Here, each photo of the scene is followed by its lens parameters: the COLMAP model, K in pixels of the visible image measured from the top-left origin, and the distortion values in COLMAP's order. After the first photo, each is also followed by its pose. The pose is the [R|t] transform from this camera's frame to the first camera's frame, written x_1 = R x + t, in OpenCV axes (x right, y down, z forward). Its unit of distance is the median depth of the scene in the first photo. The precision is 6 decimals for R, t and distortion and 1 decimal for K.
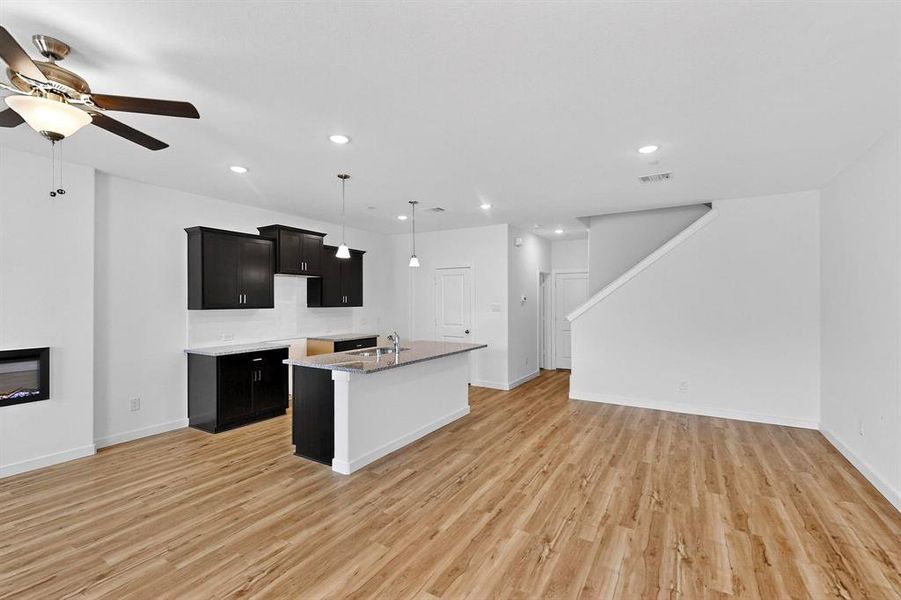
lens RADIAL K [[393.1, 0, 451.4], [0, 393.1, 301.8], [0, 0, 1]] dist [0.000582, 0.000216]
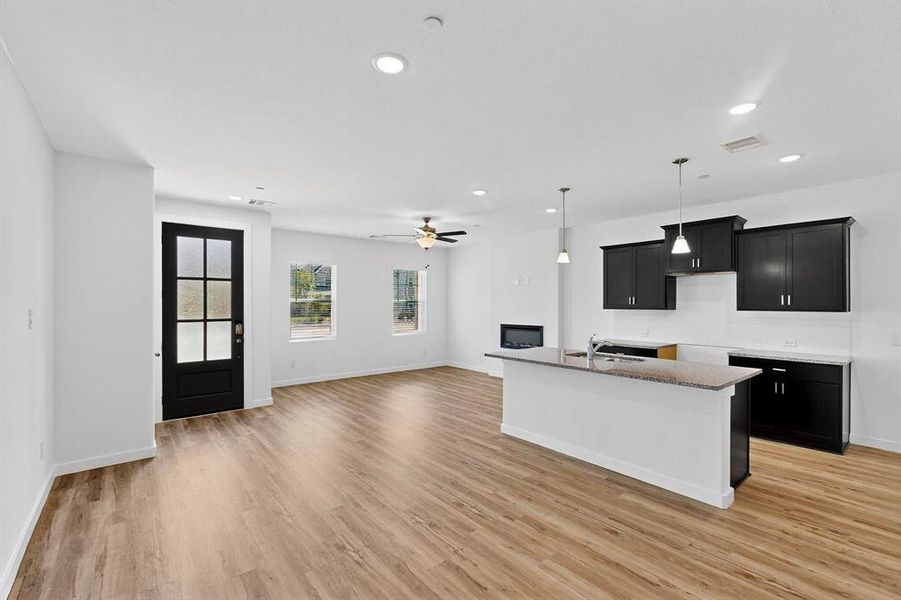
lens RADIAL K [[394.8, 0, 449.2], [0, 394.8, 301.3], [0, 0, 1]] dist [0.001189, -0.000301]
pose [[-0.333757, -0.004441, -0.942649, 0.887739], [-0.003095, 0.999989, -0.003616, 0.000487], [0.942654, 0.001711, -0.333767, 1.070766]]
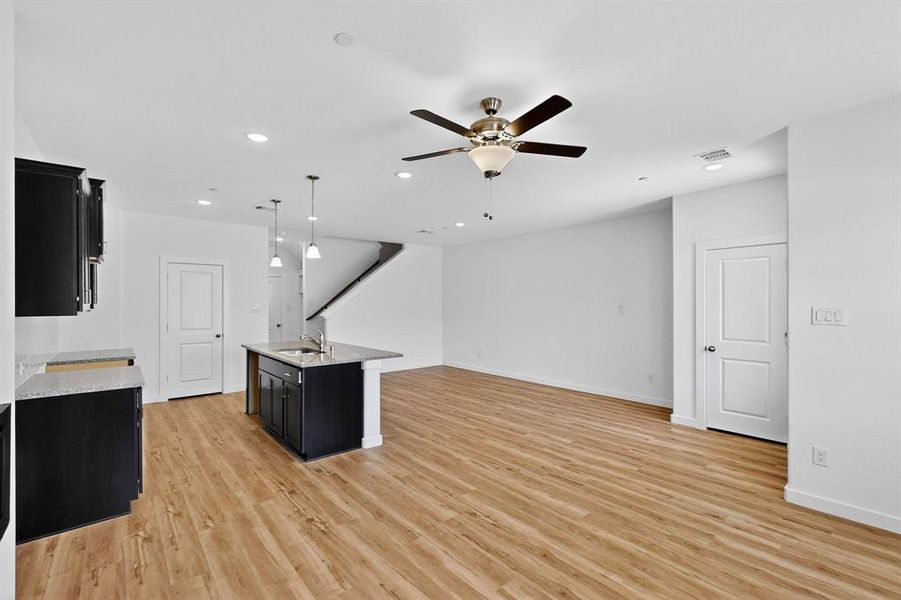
lens RADIAL K [[393.1, 0, 451.4], [0, 393.1, 301.8], [0, 0, 1]] dist [0.000582, 0.000216]
pose [[0.315521, 0.002313, 0.948916, -1.124996], [0.003860, 0.999986, -0.003721, 0.005762], [-0.948911, 0.004837, 0.315507, 0.346921]]
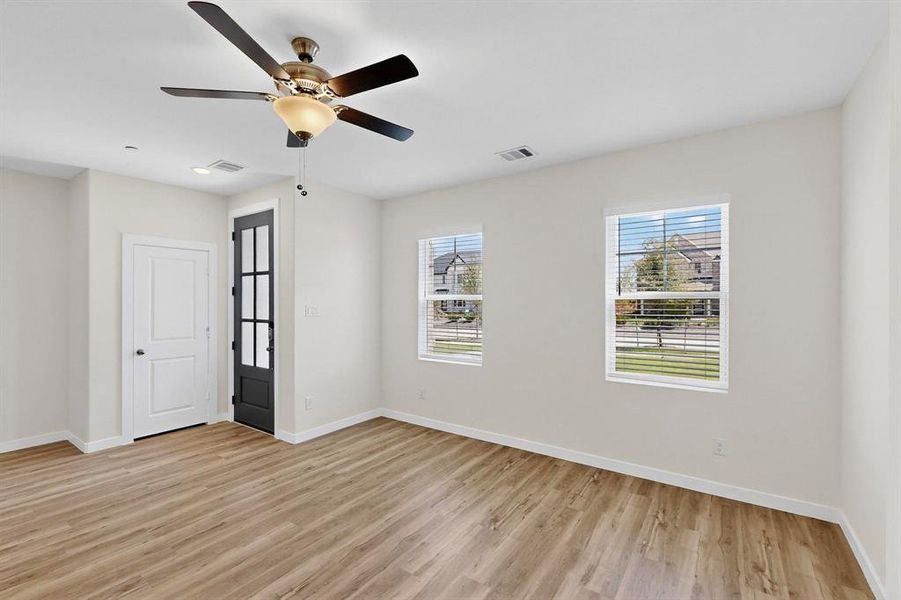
lens RADIAL K [[395.8, 0, 446.1], [0, 395.8, 300.1], [0, 0, 1]] dist [0.002418, 0.000333]
pose [[-0.996760, -0.000116, 0.080436, -0.713928], [-0.000133, 1.000000, -0.000201, 0.001545], [-0.080436, -0.000211, -0.996760, 0.975055]]
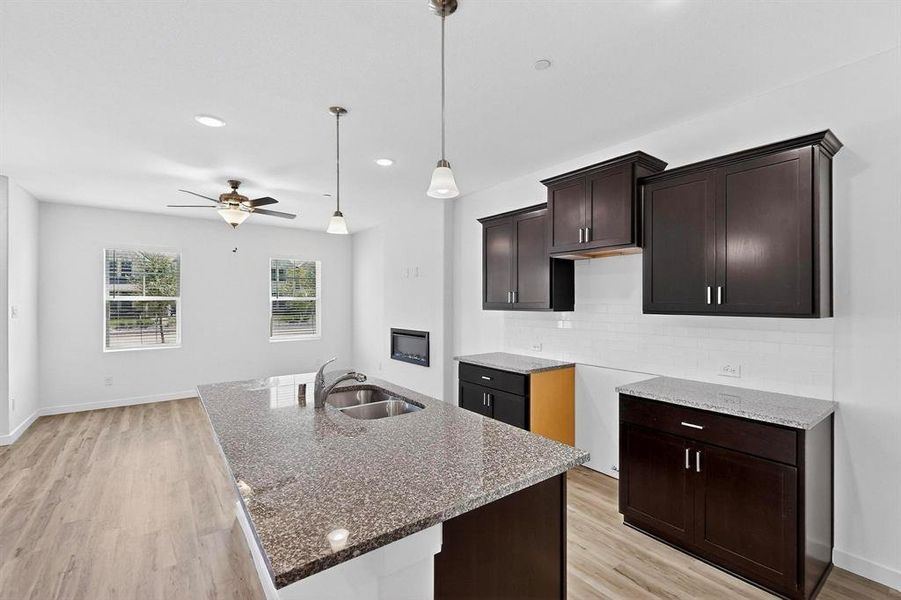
lens RADIAL K [[393.1, 0, 451.4], [0, 393.1, 301.8], [0, 0, 1]] dist [0.000582, 0.000216]
pose [[-0.376592, 0.002520, -0.926376, 0.267150], [-0.001632, 0.999993, 0.003384, -0.001297], [0.926378, 0.002786, -0.376585, 1.429976]]
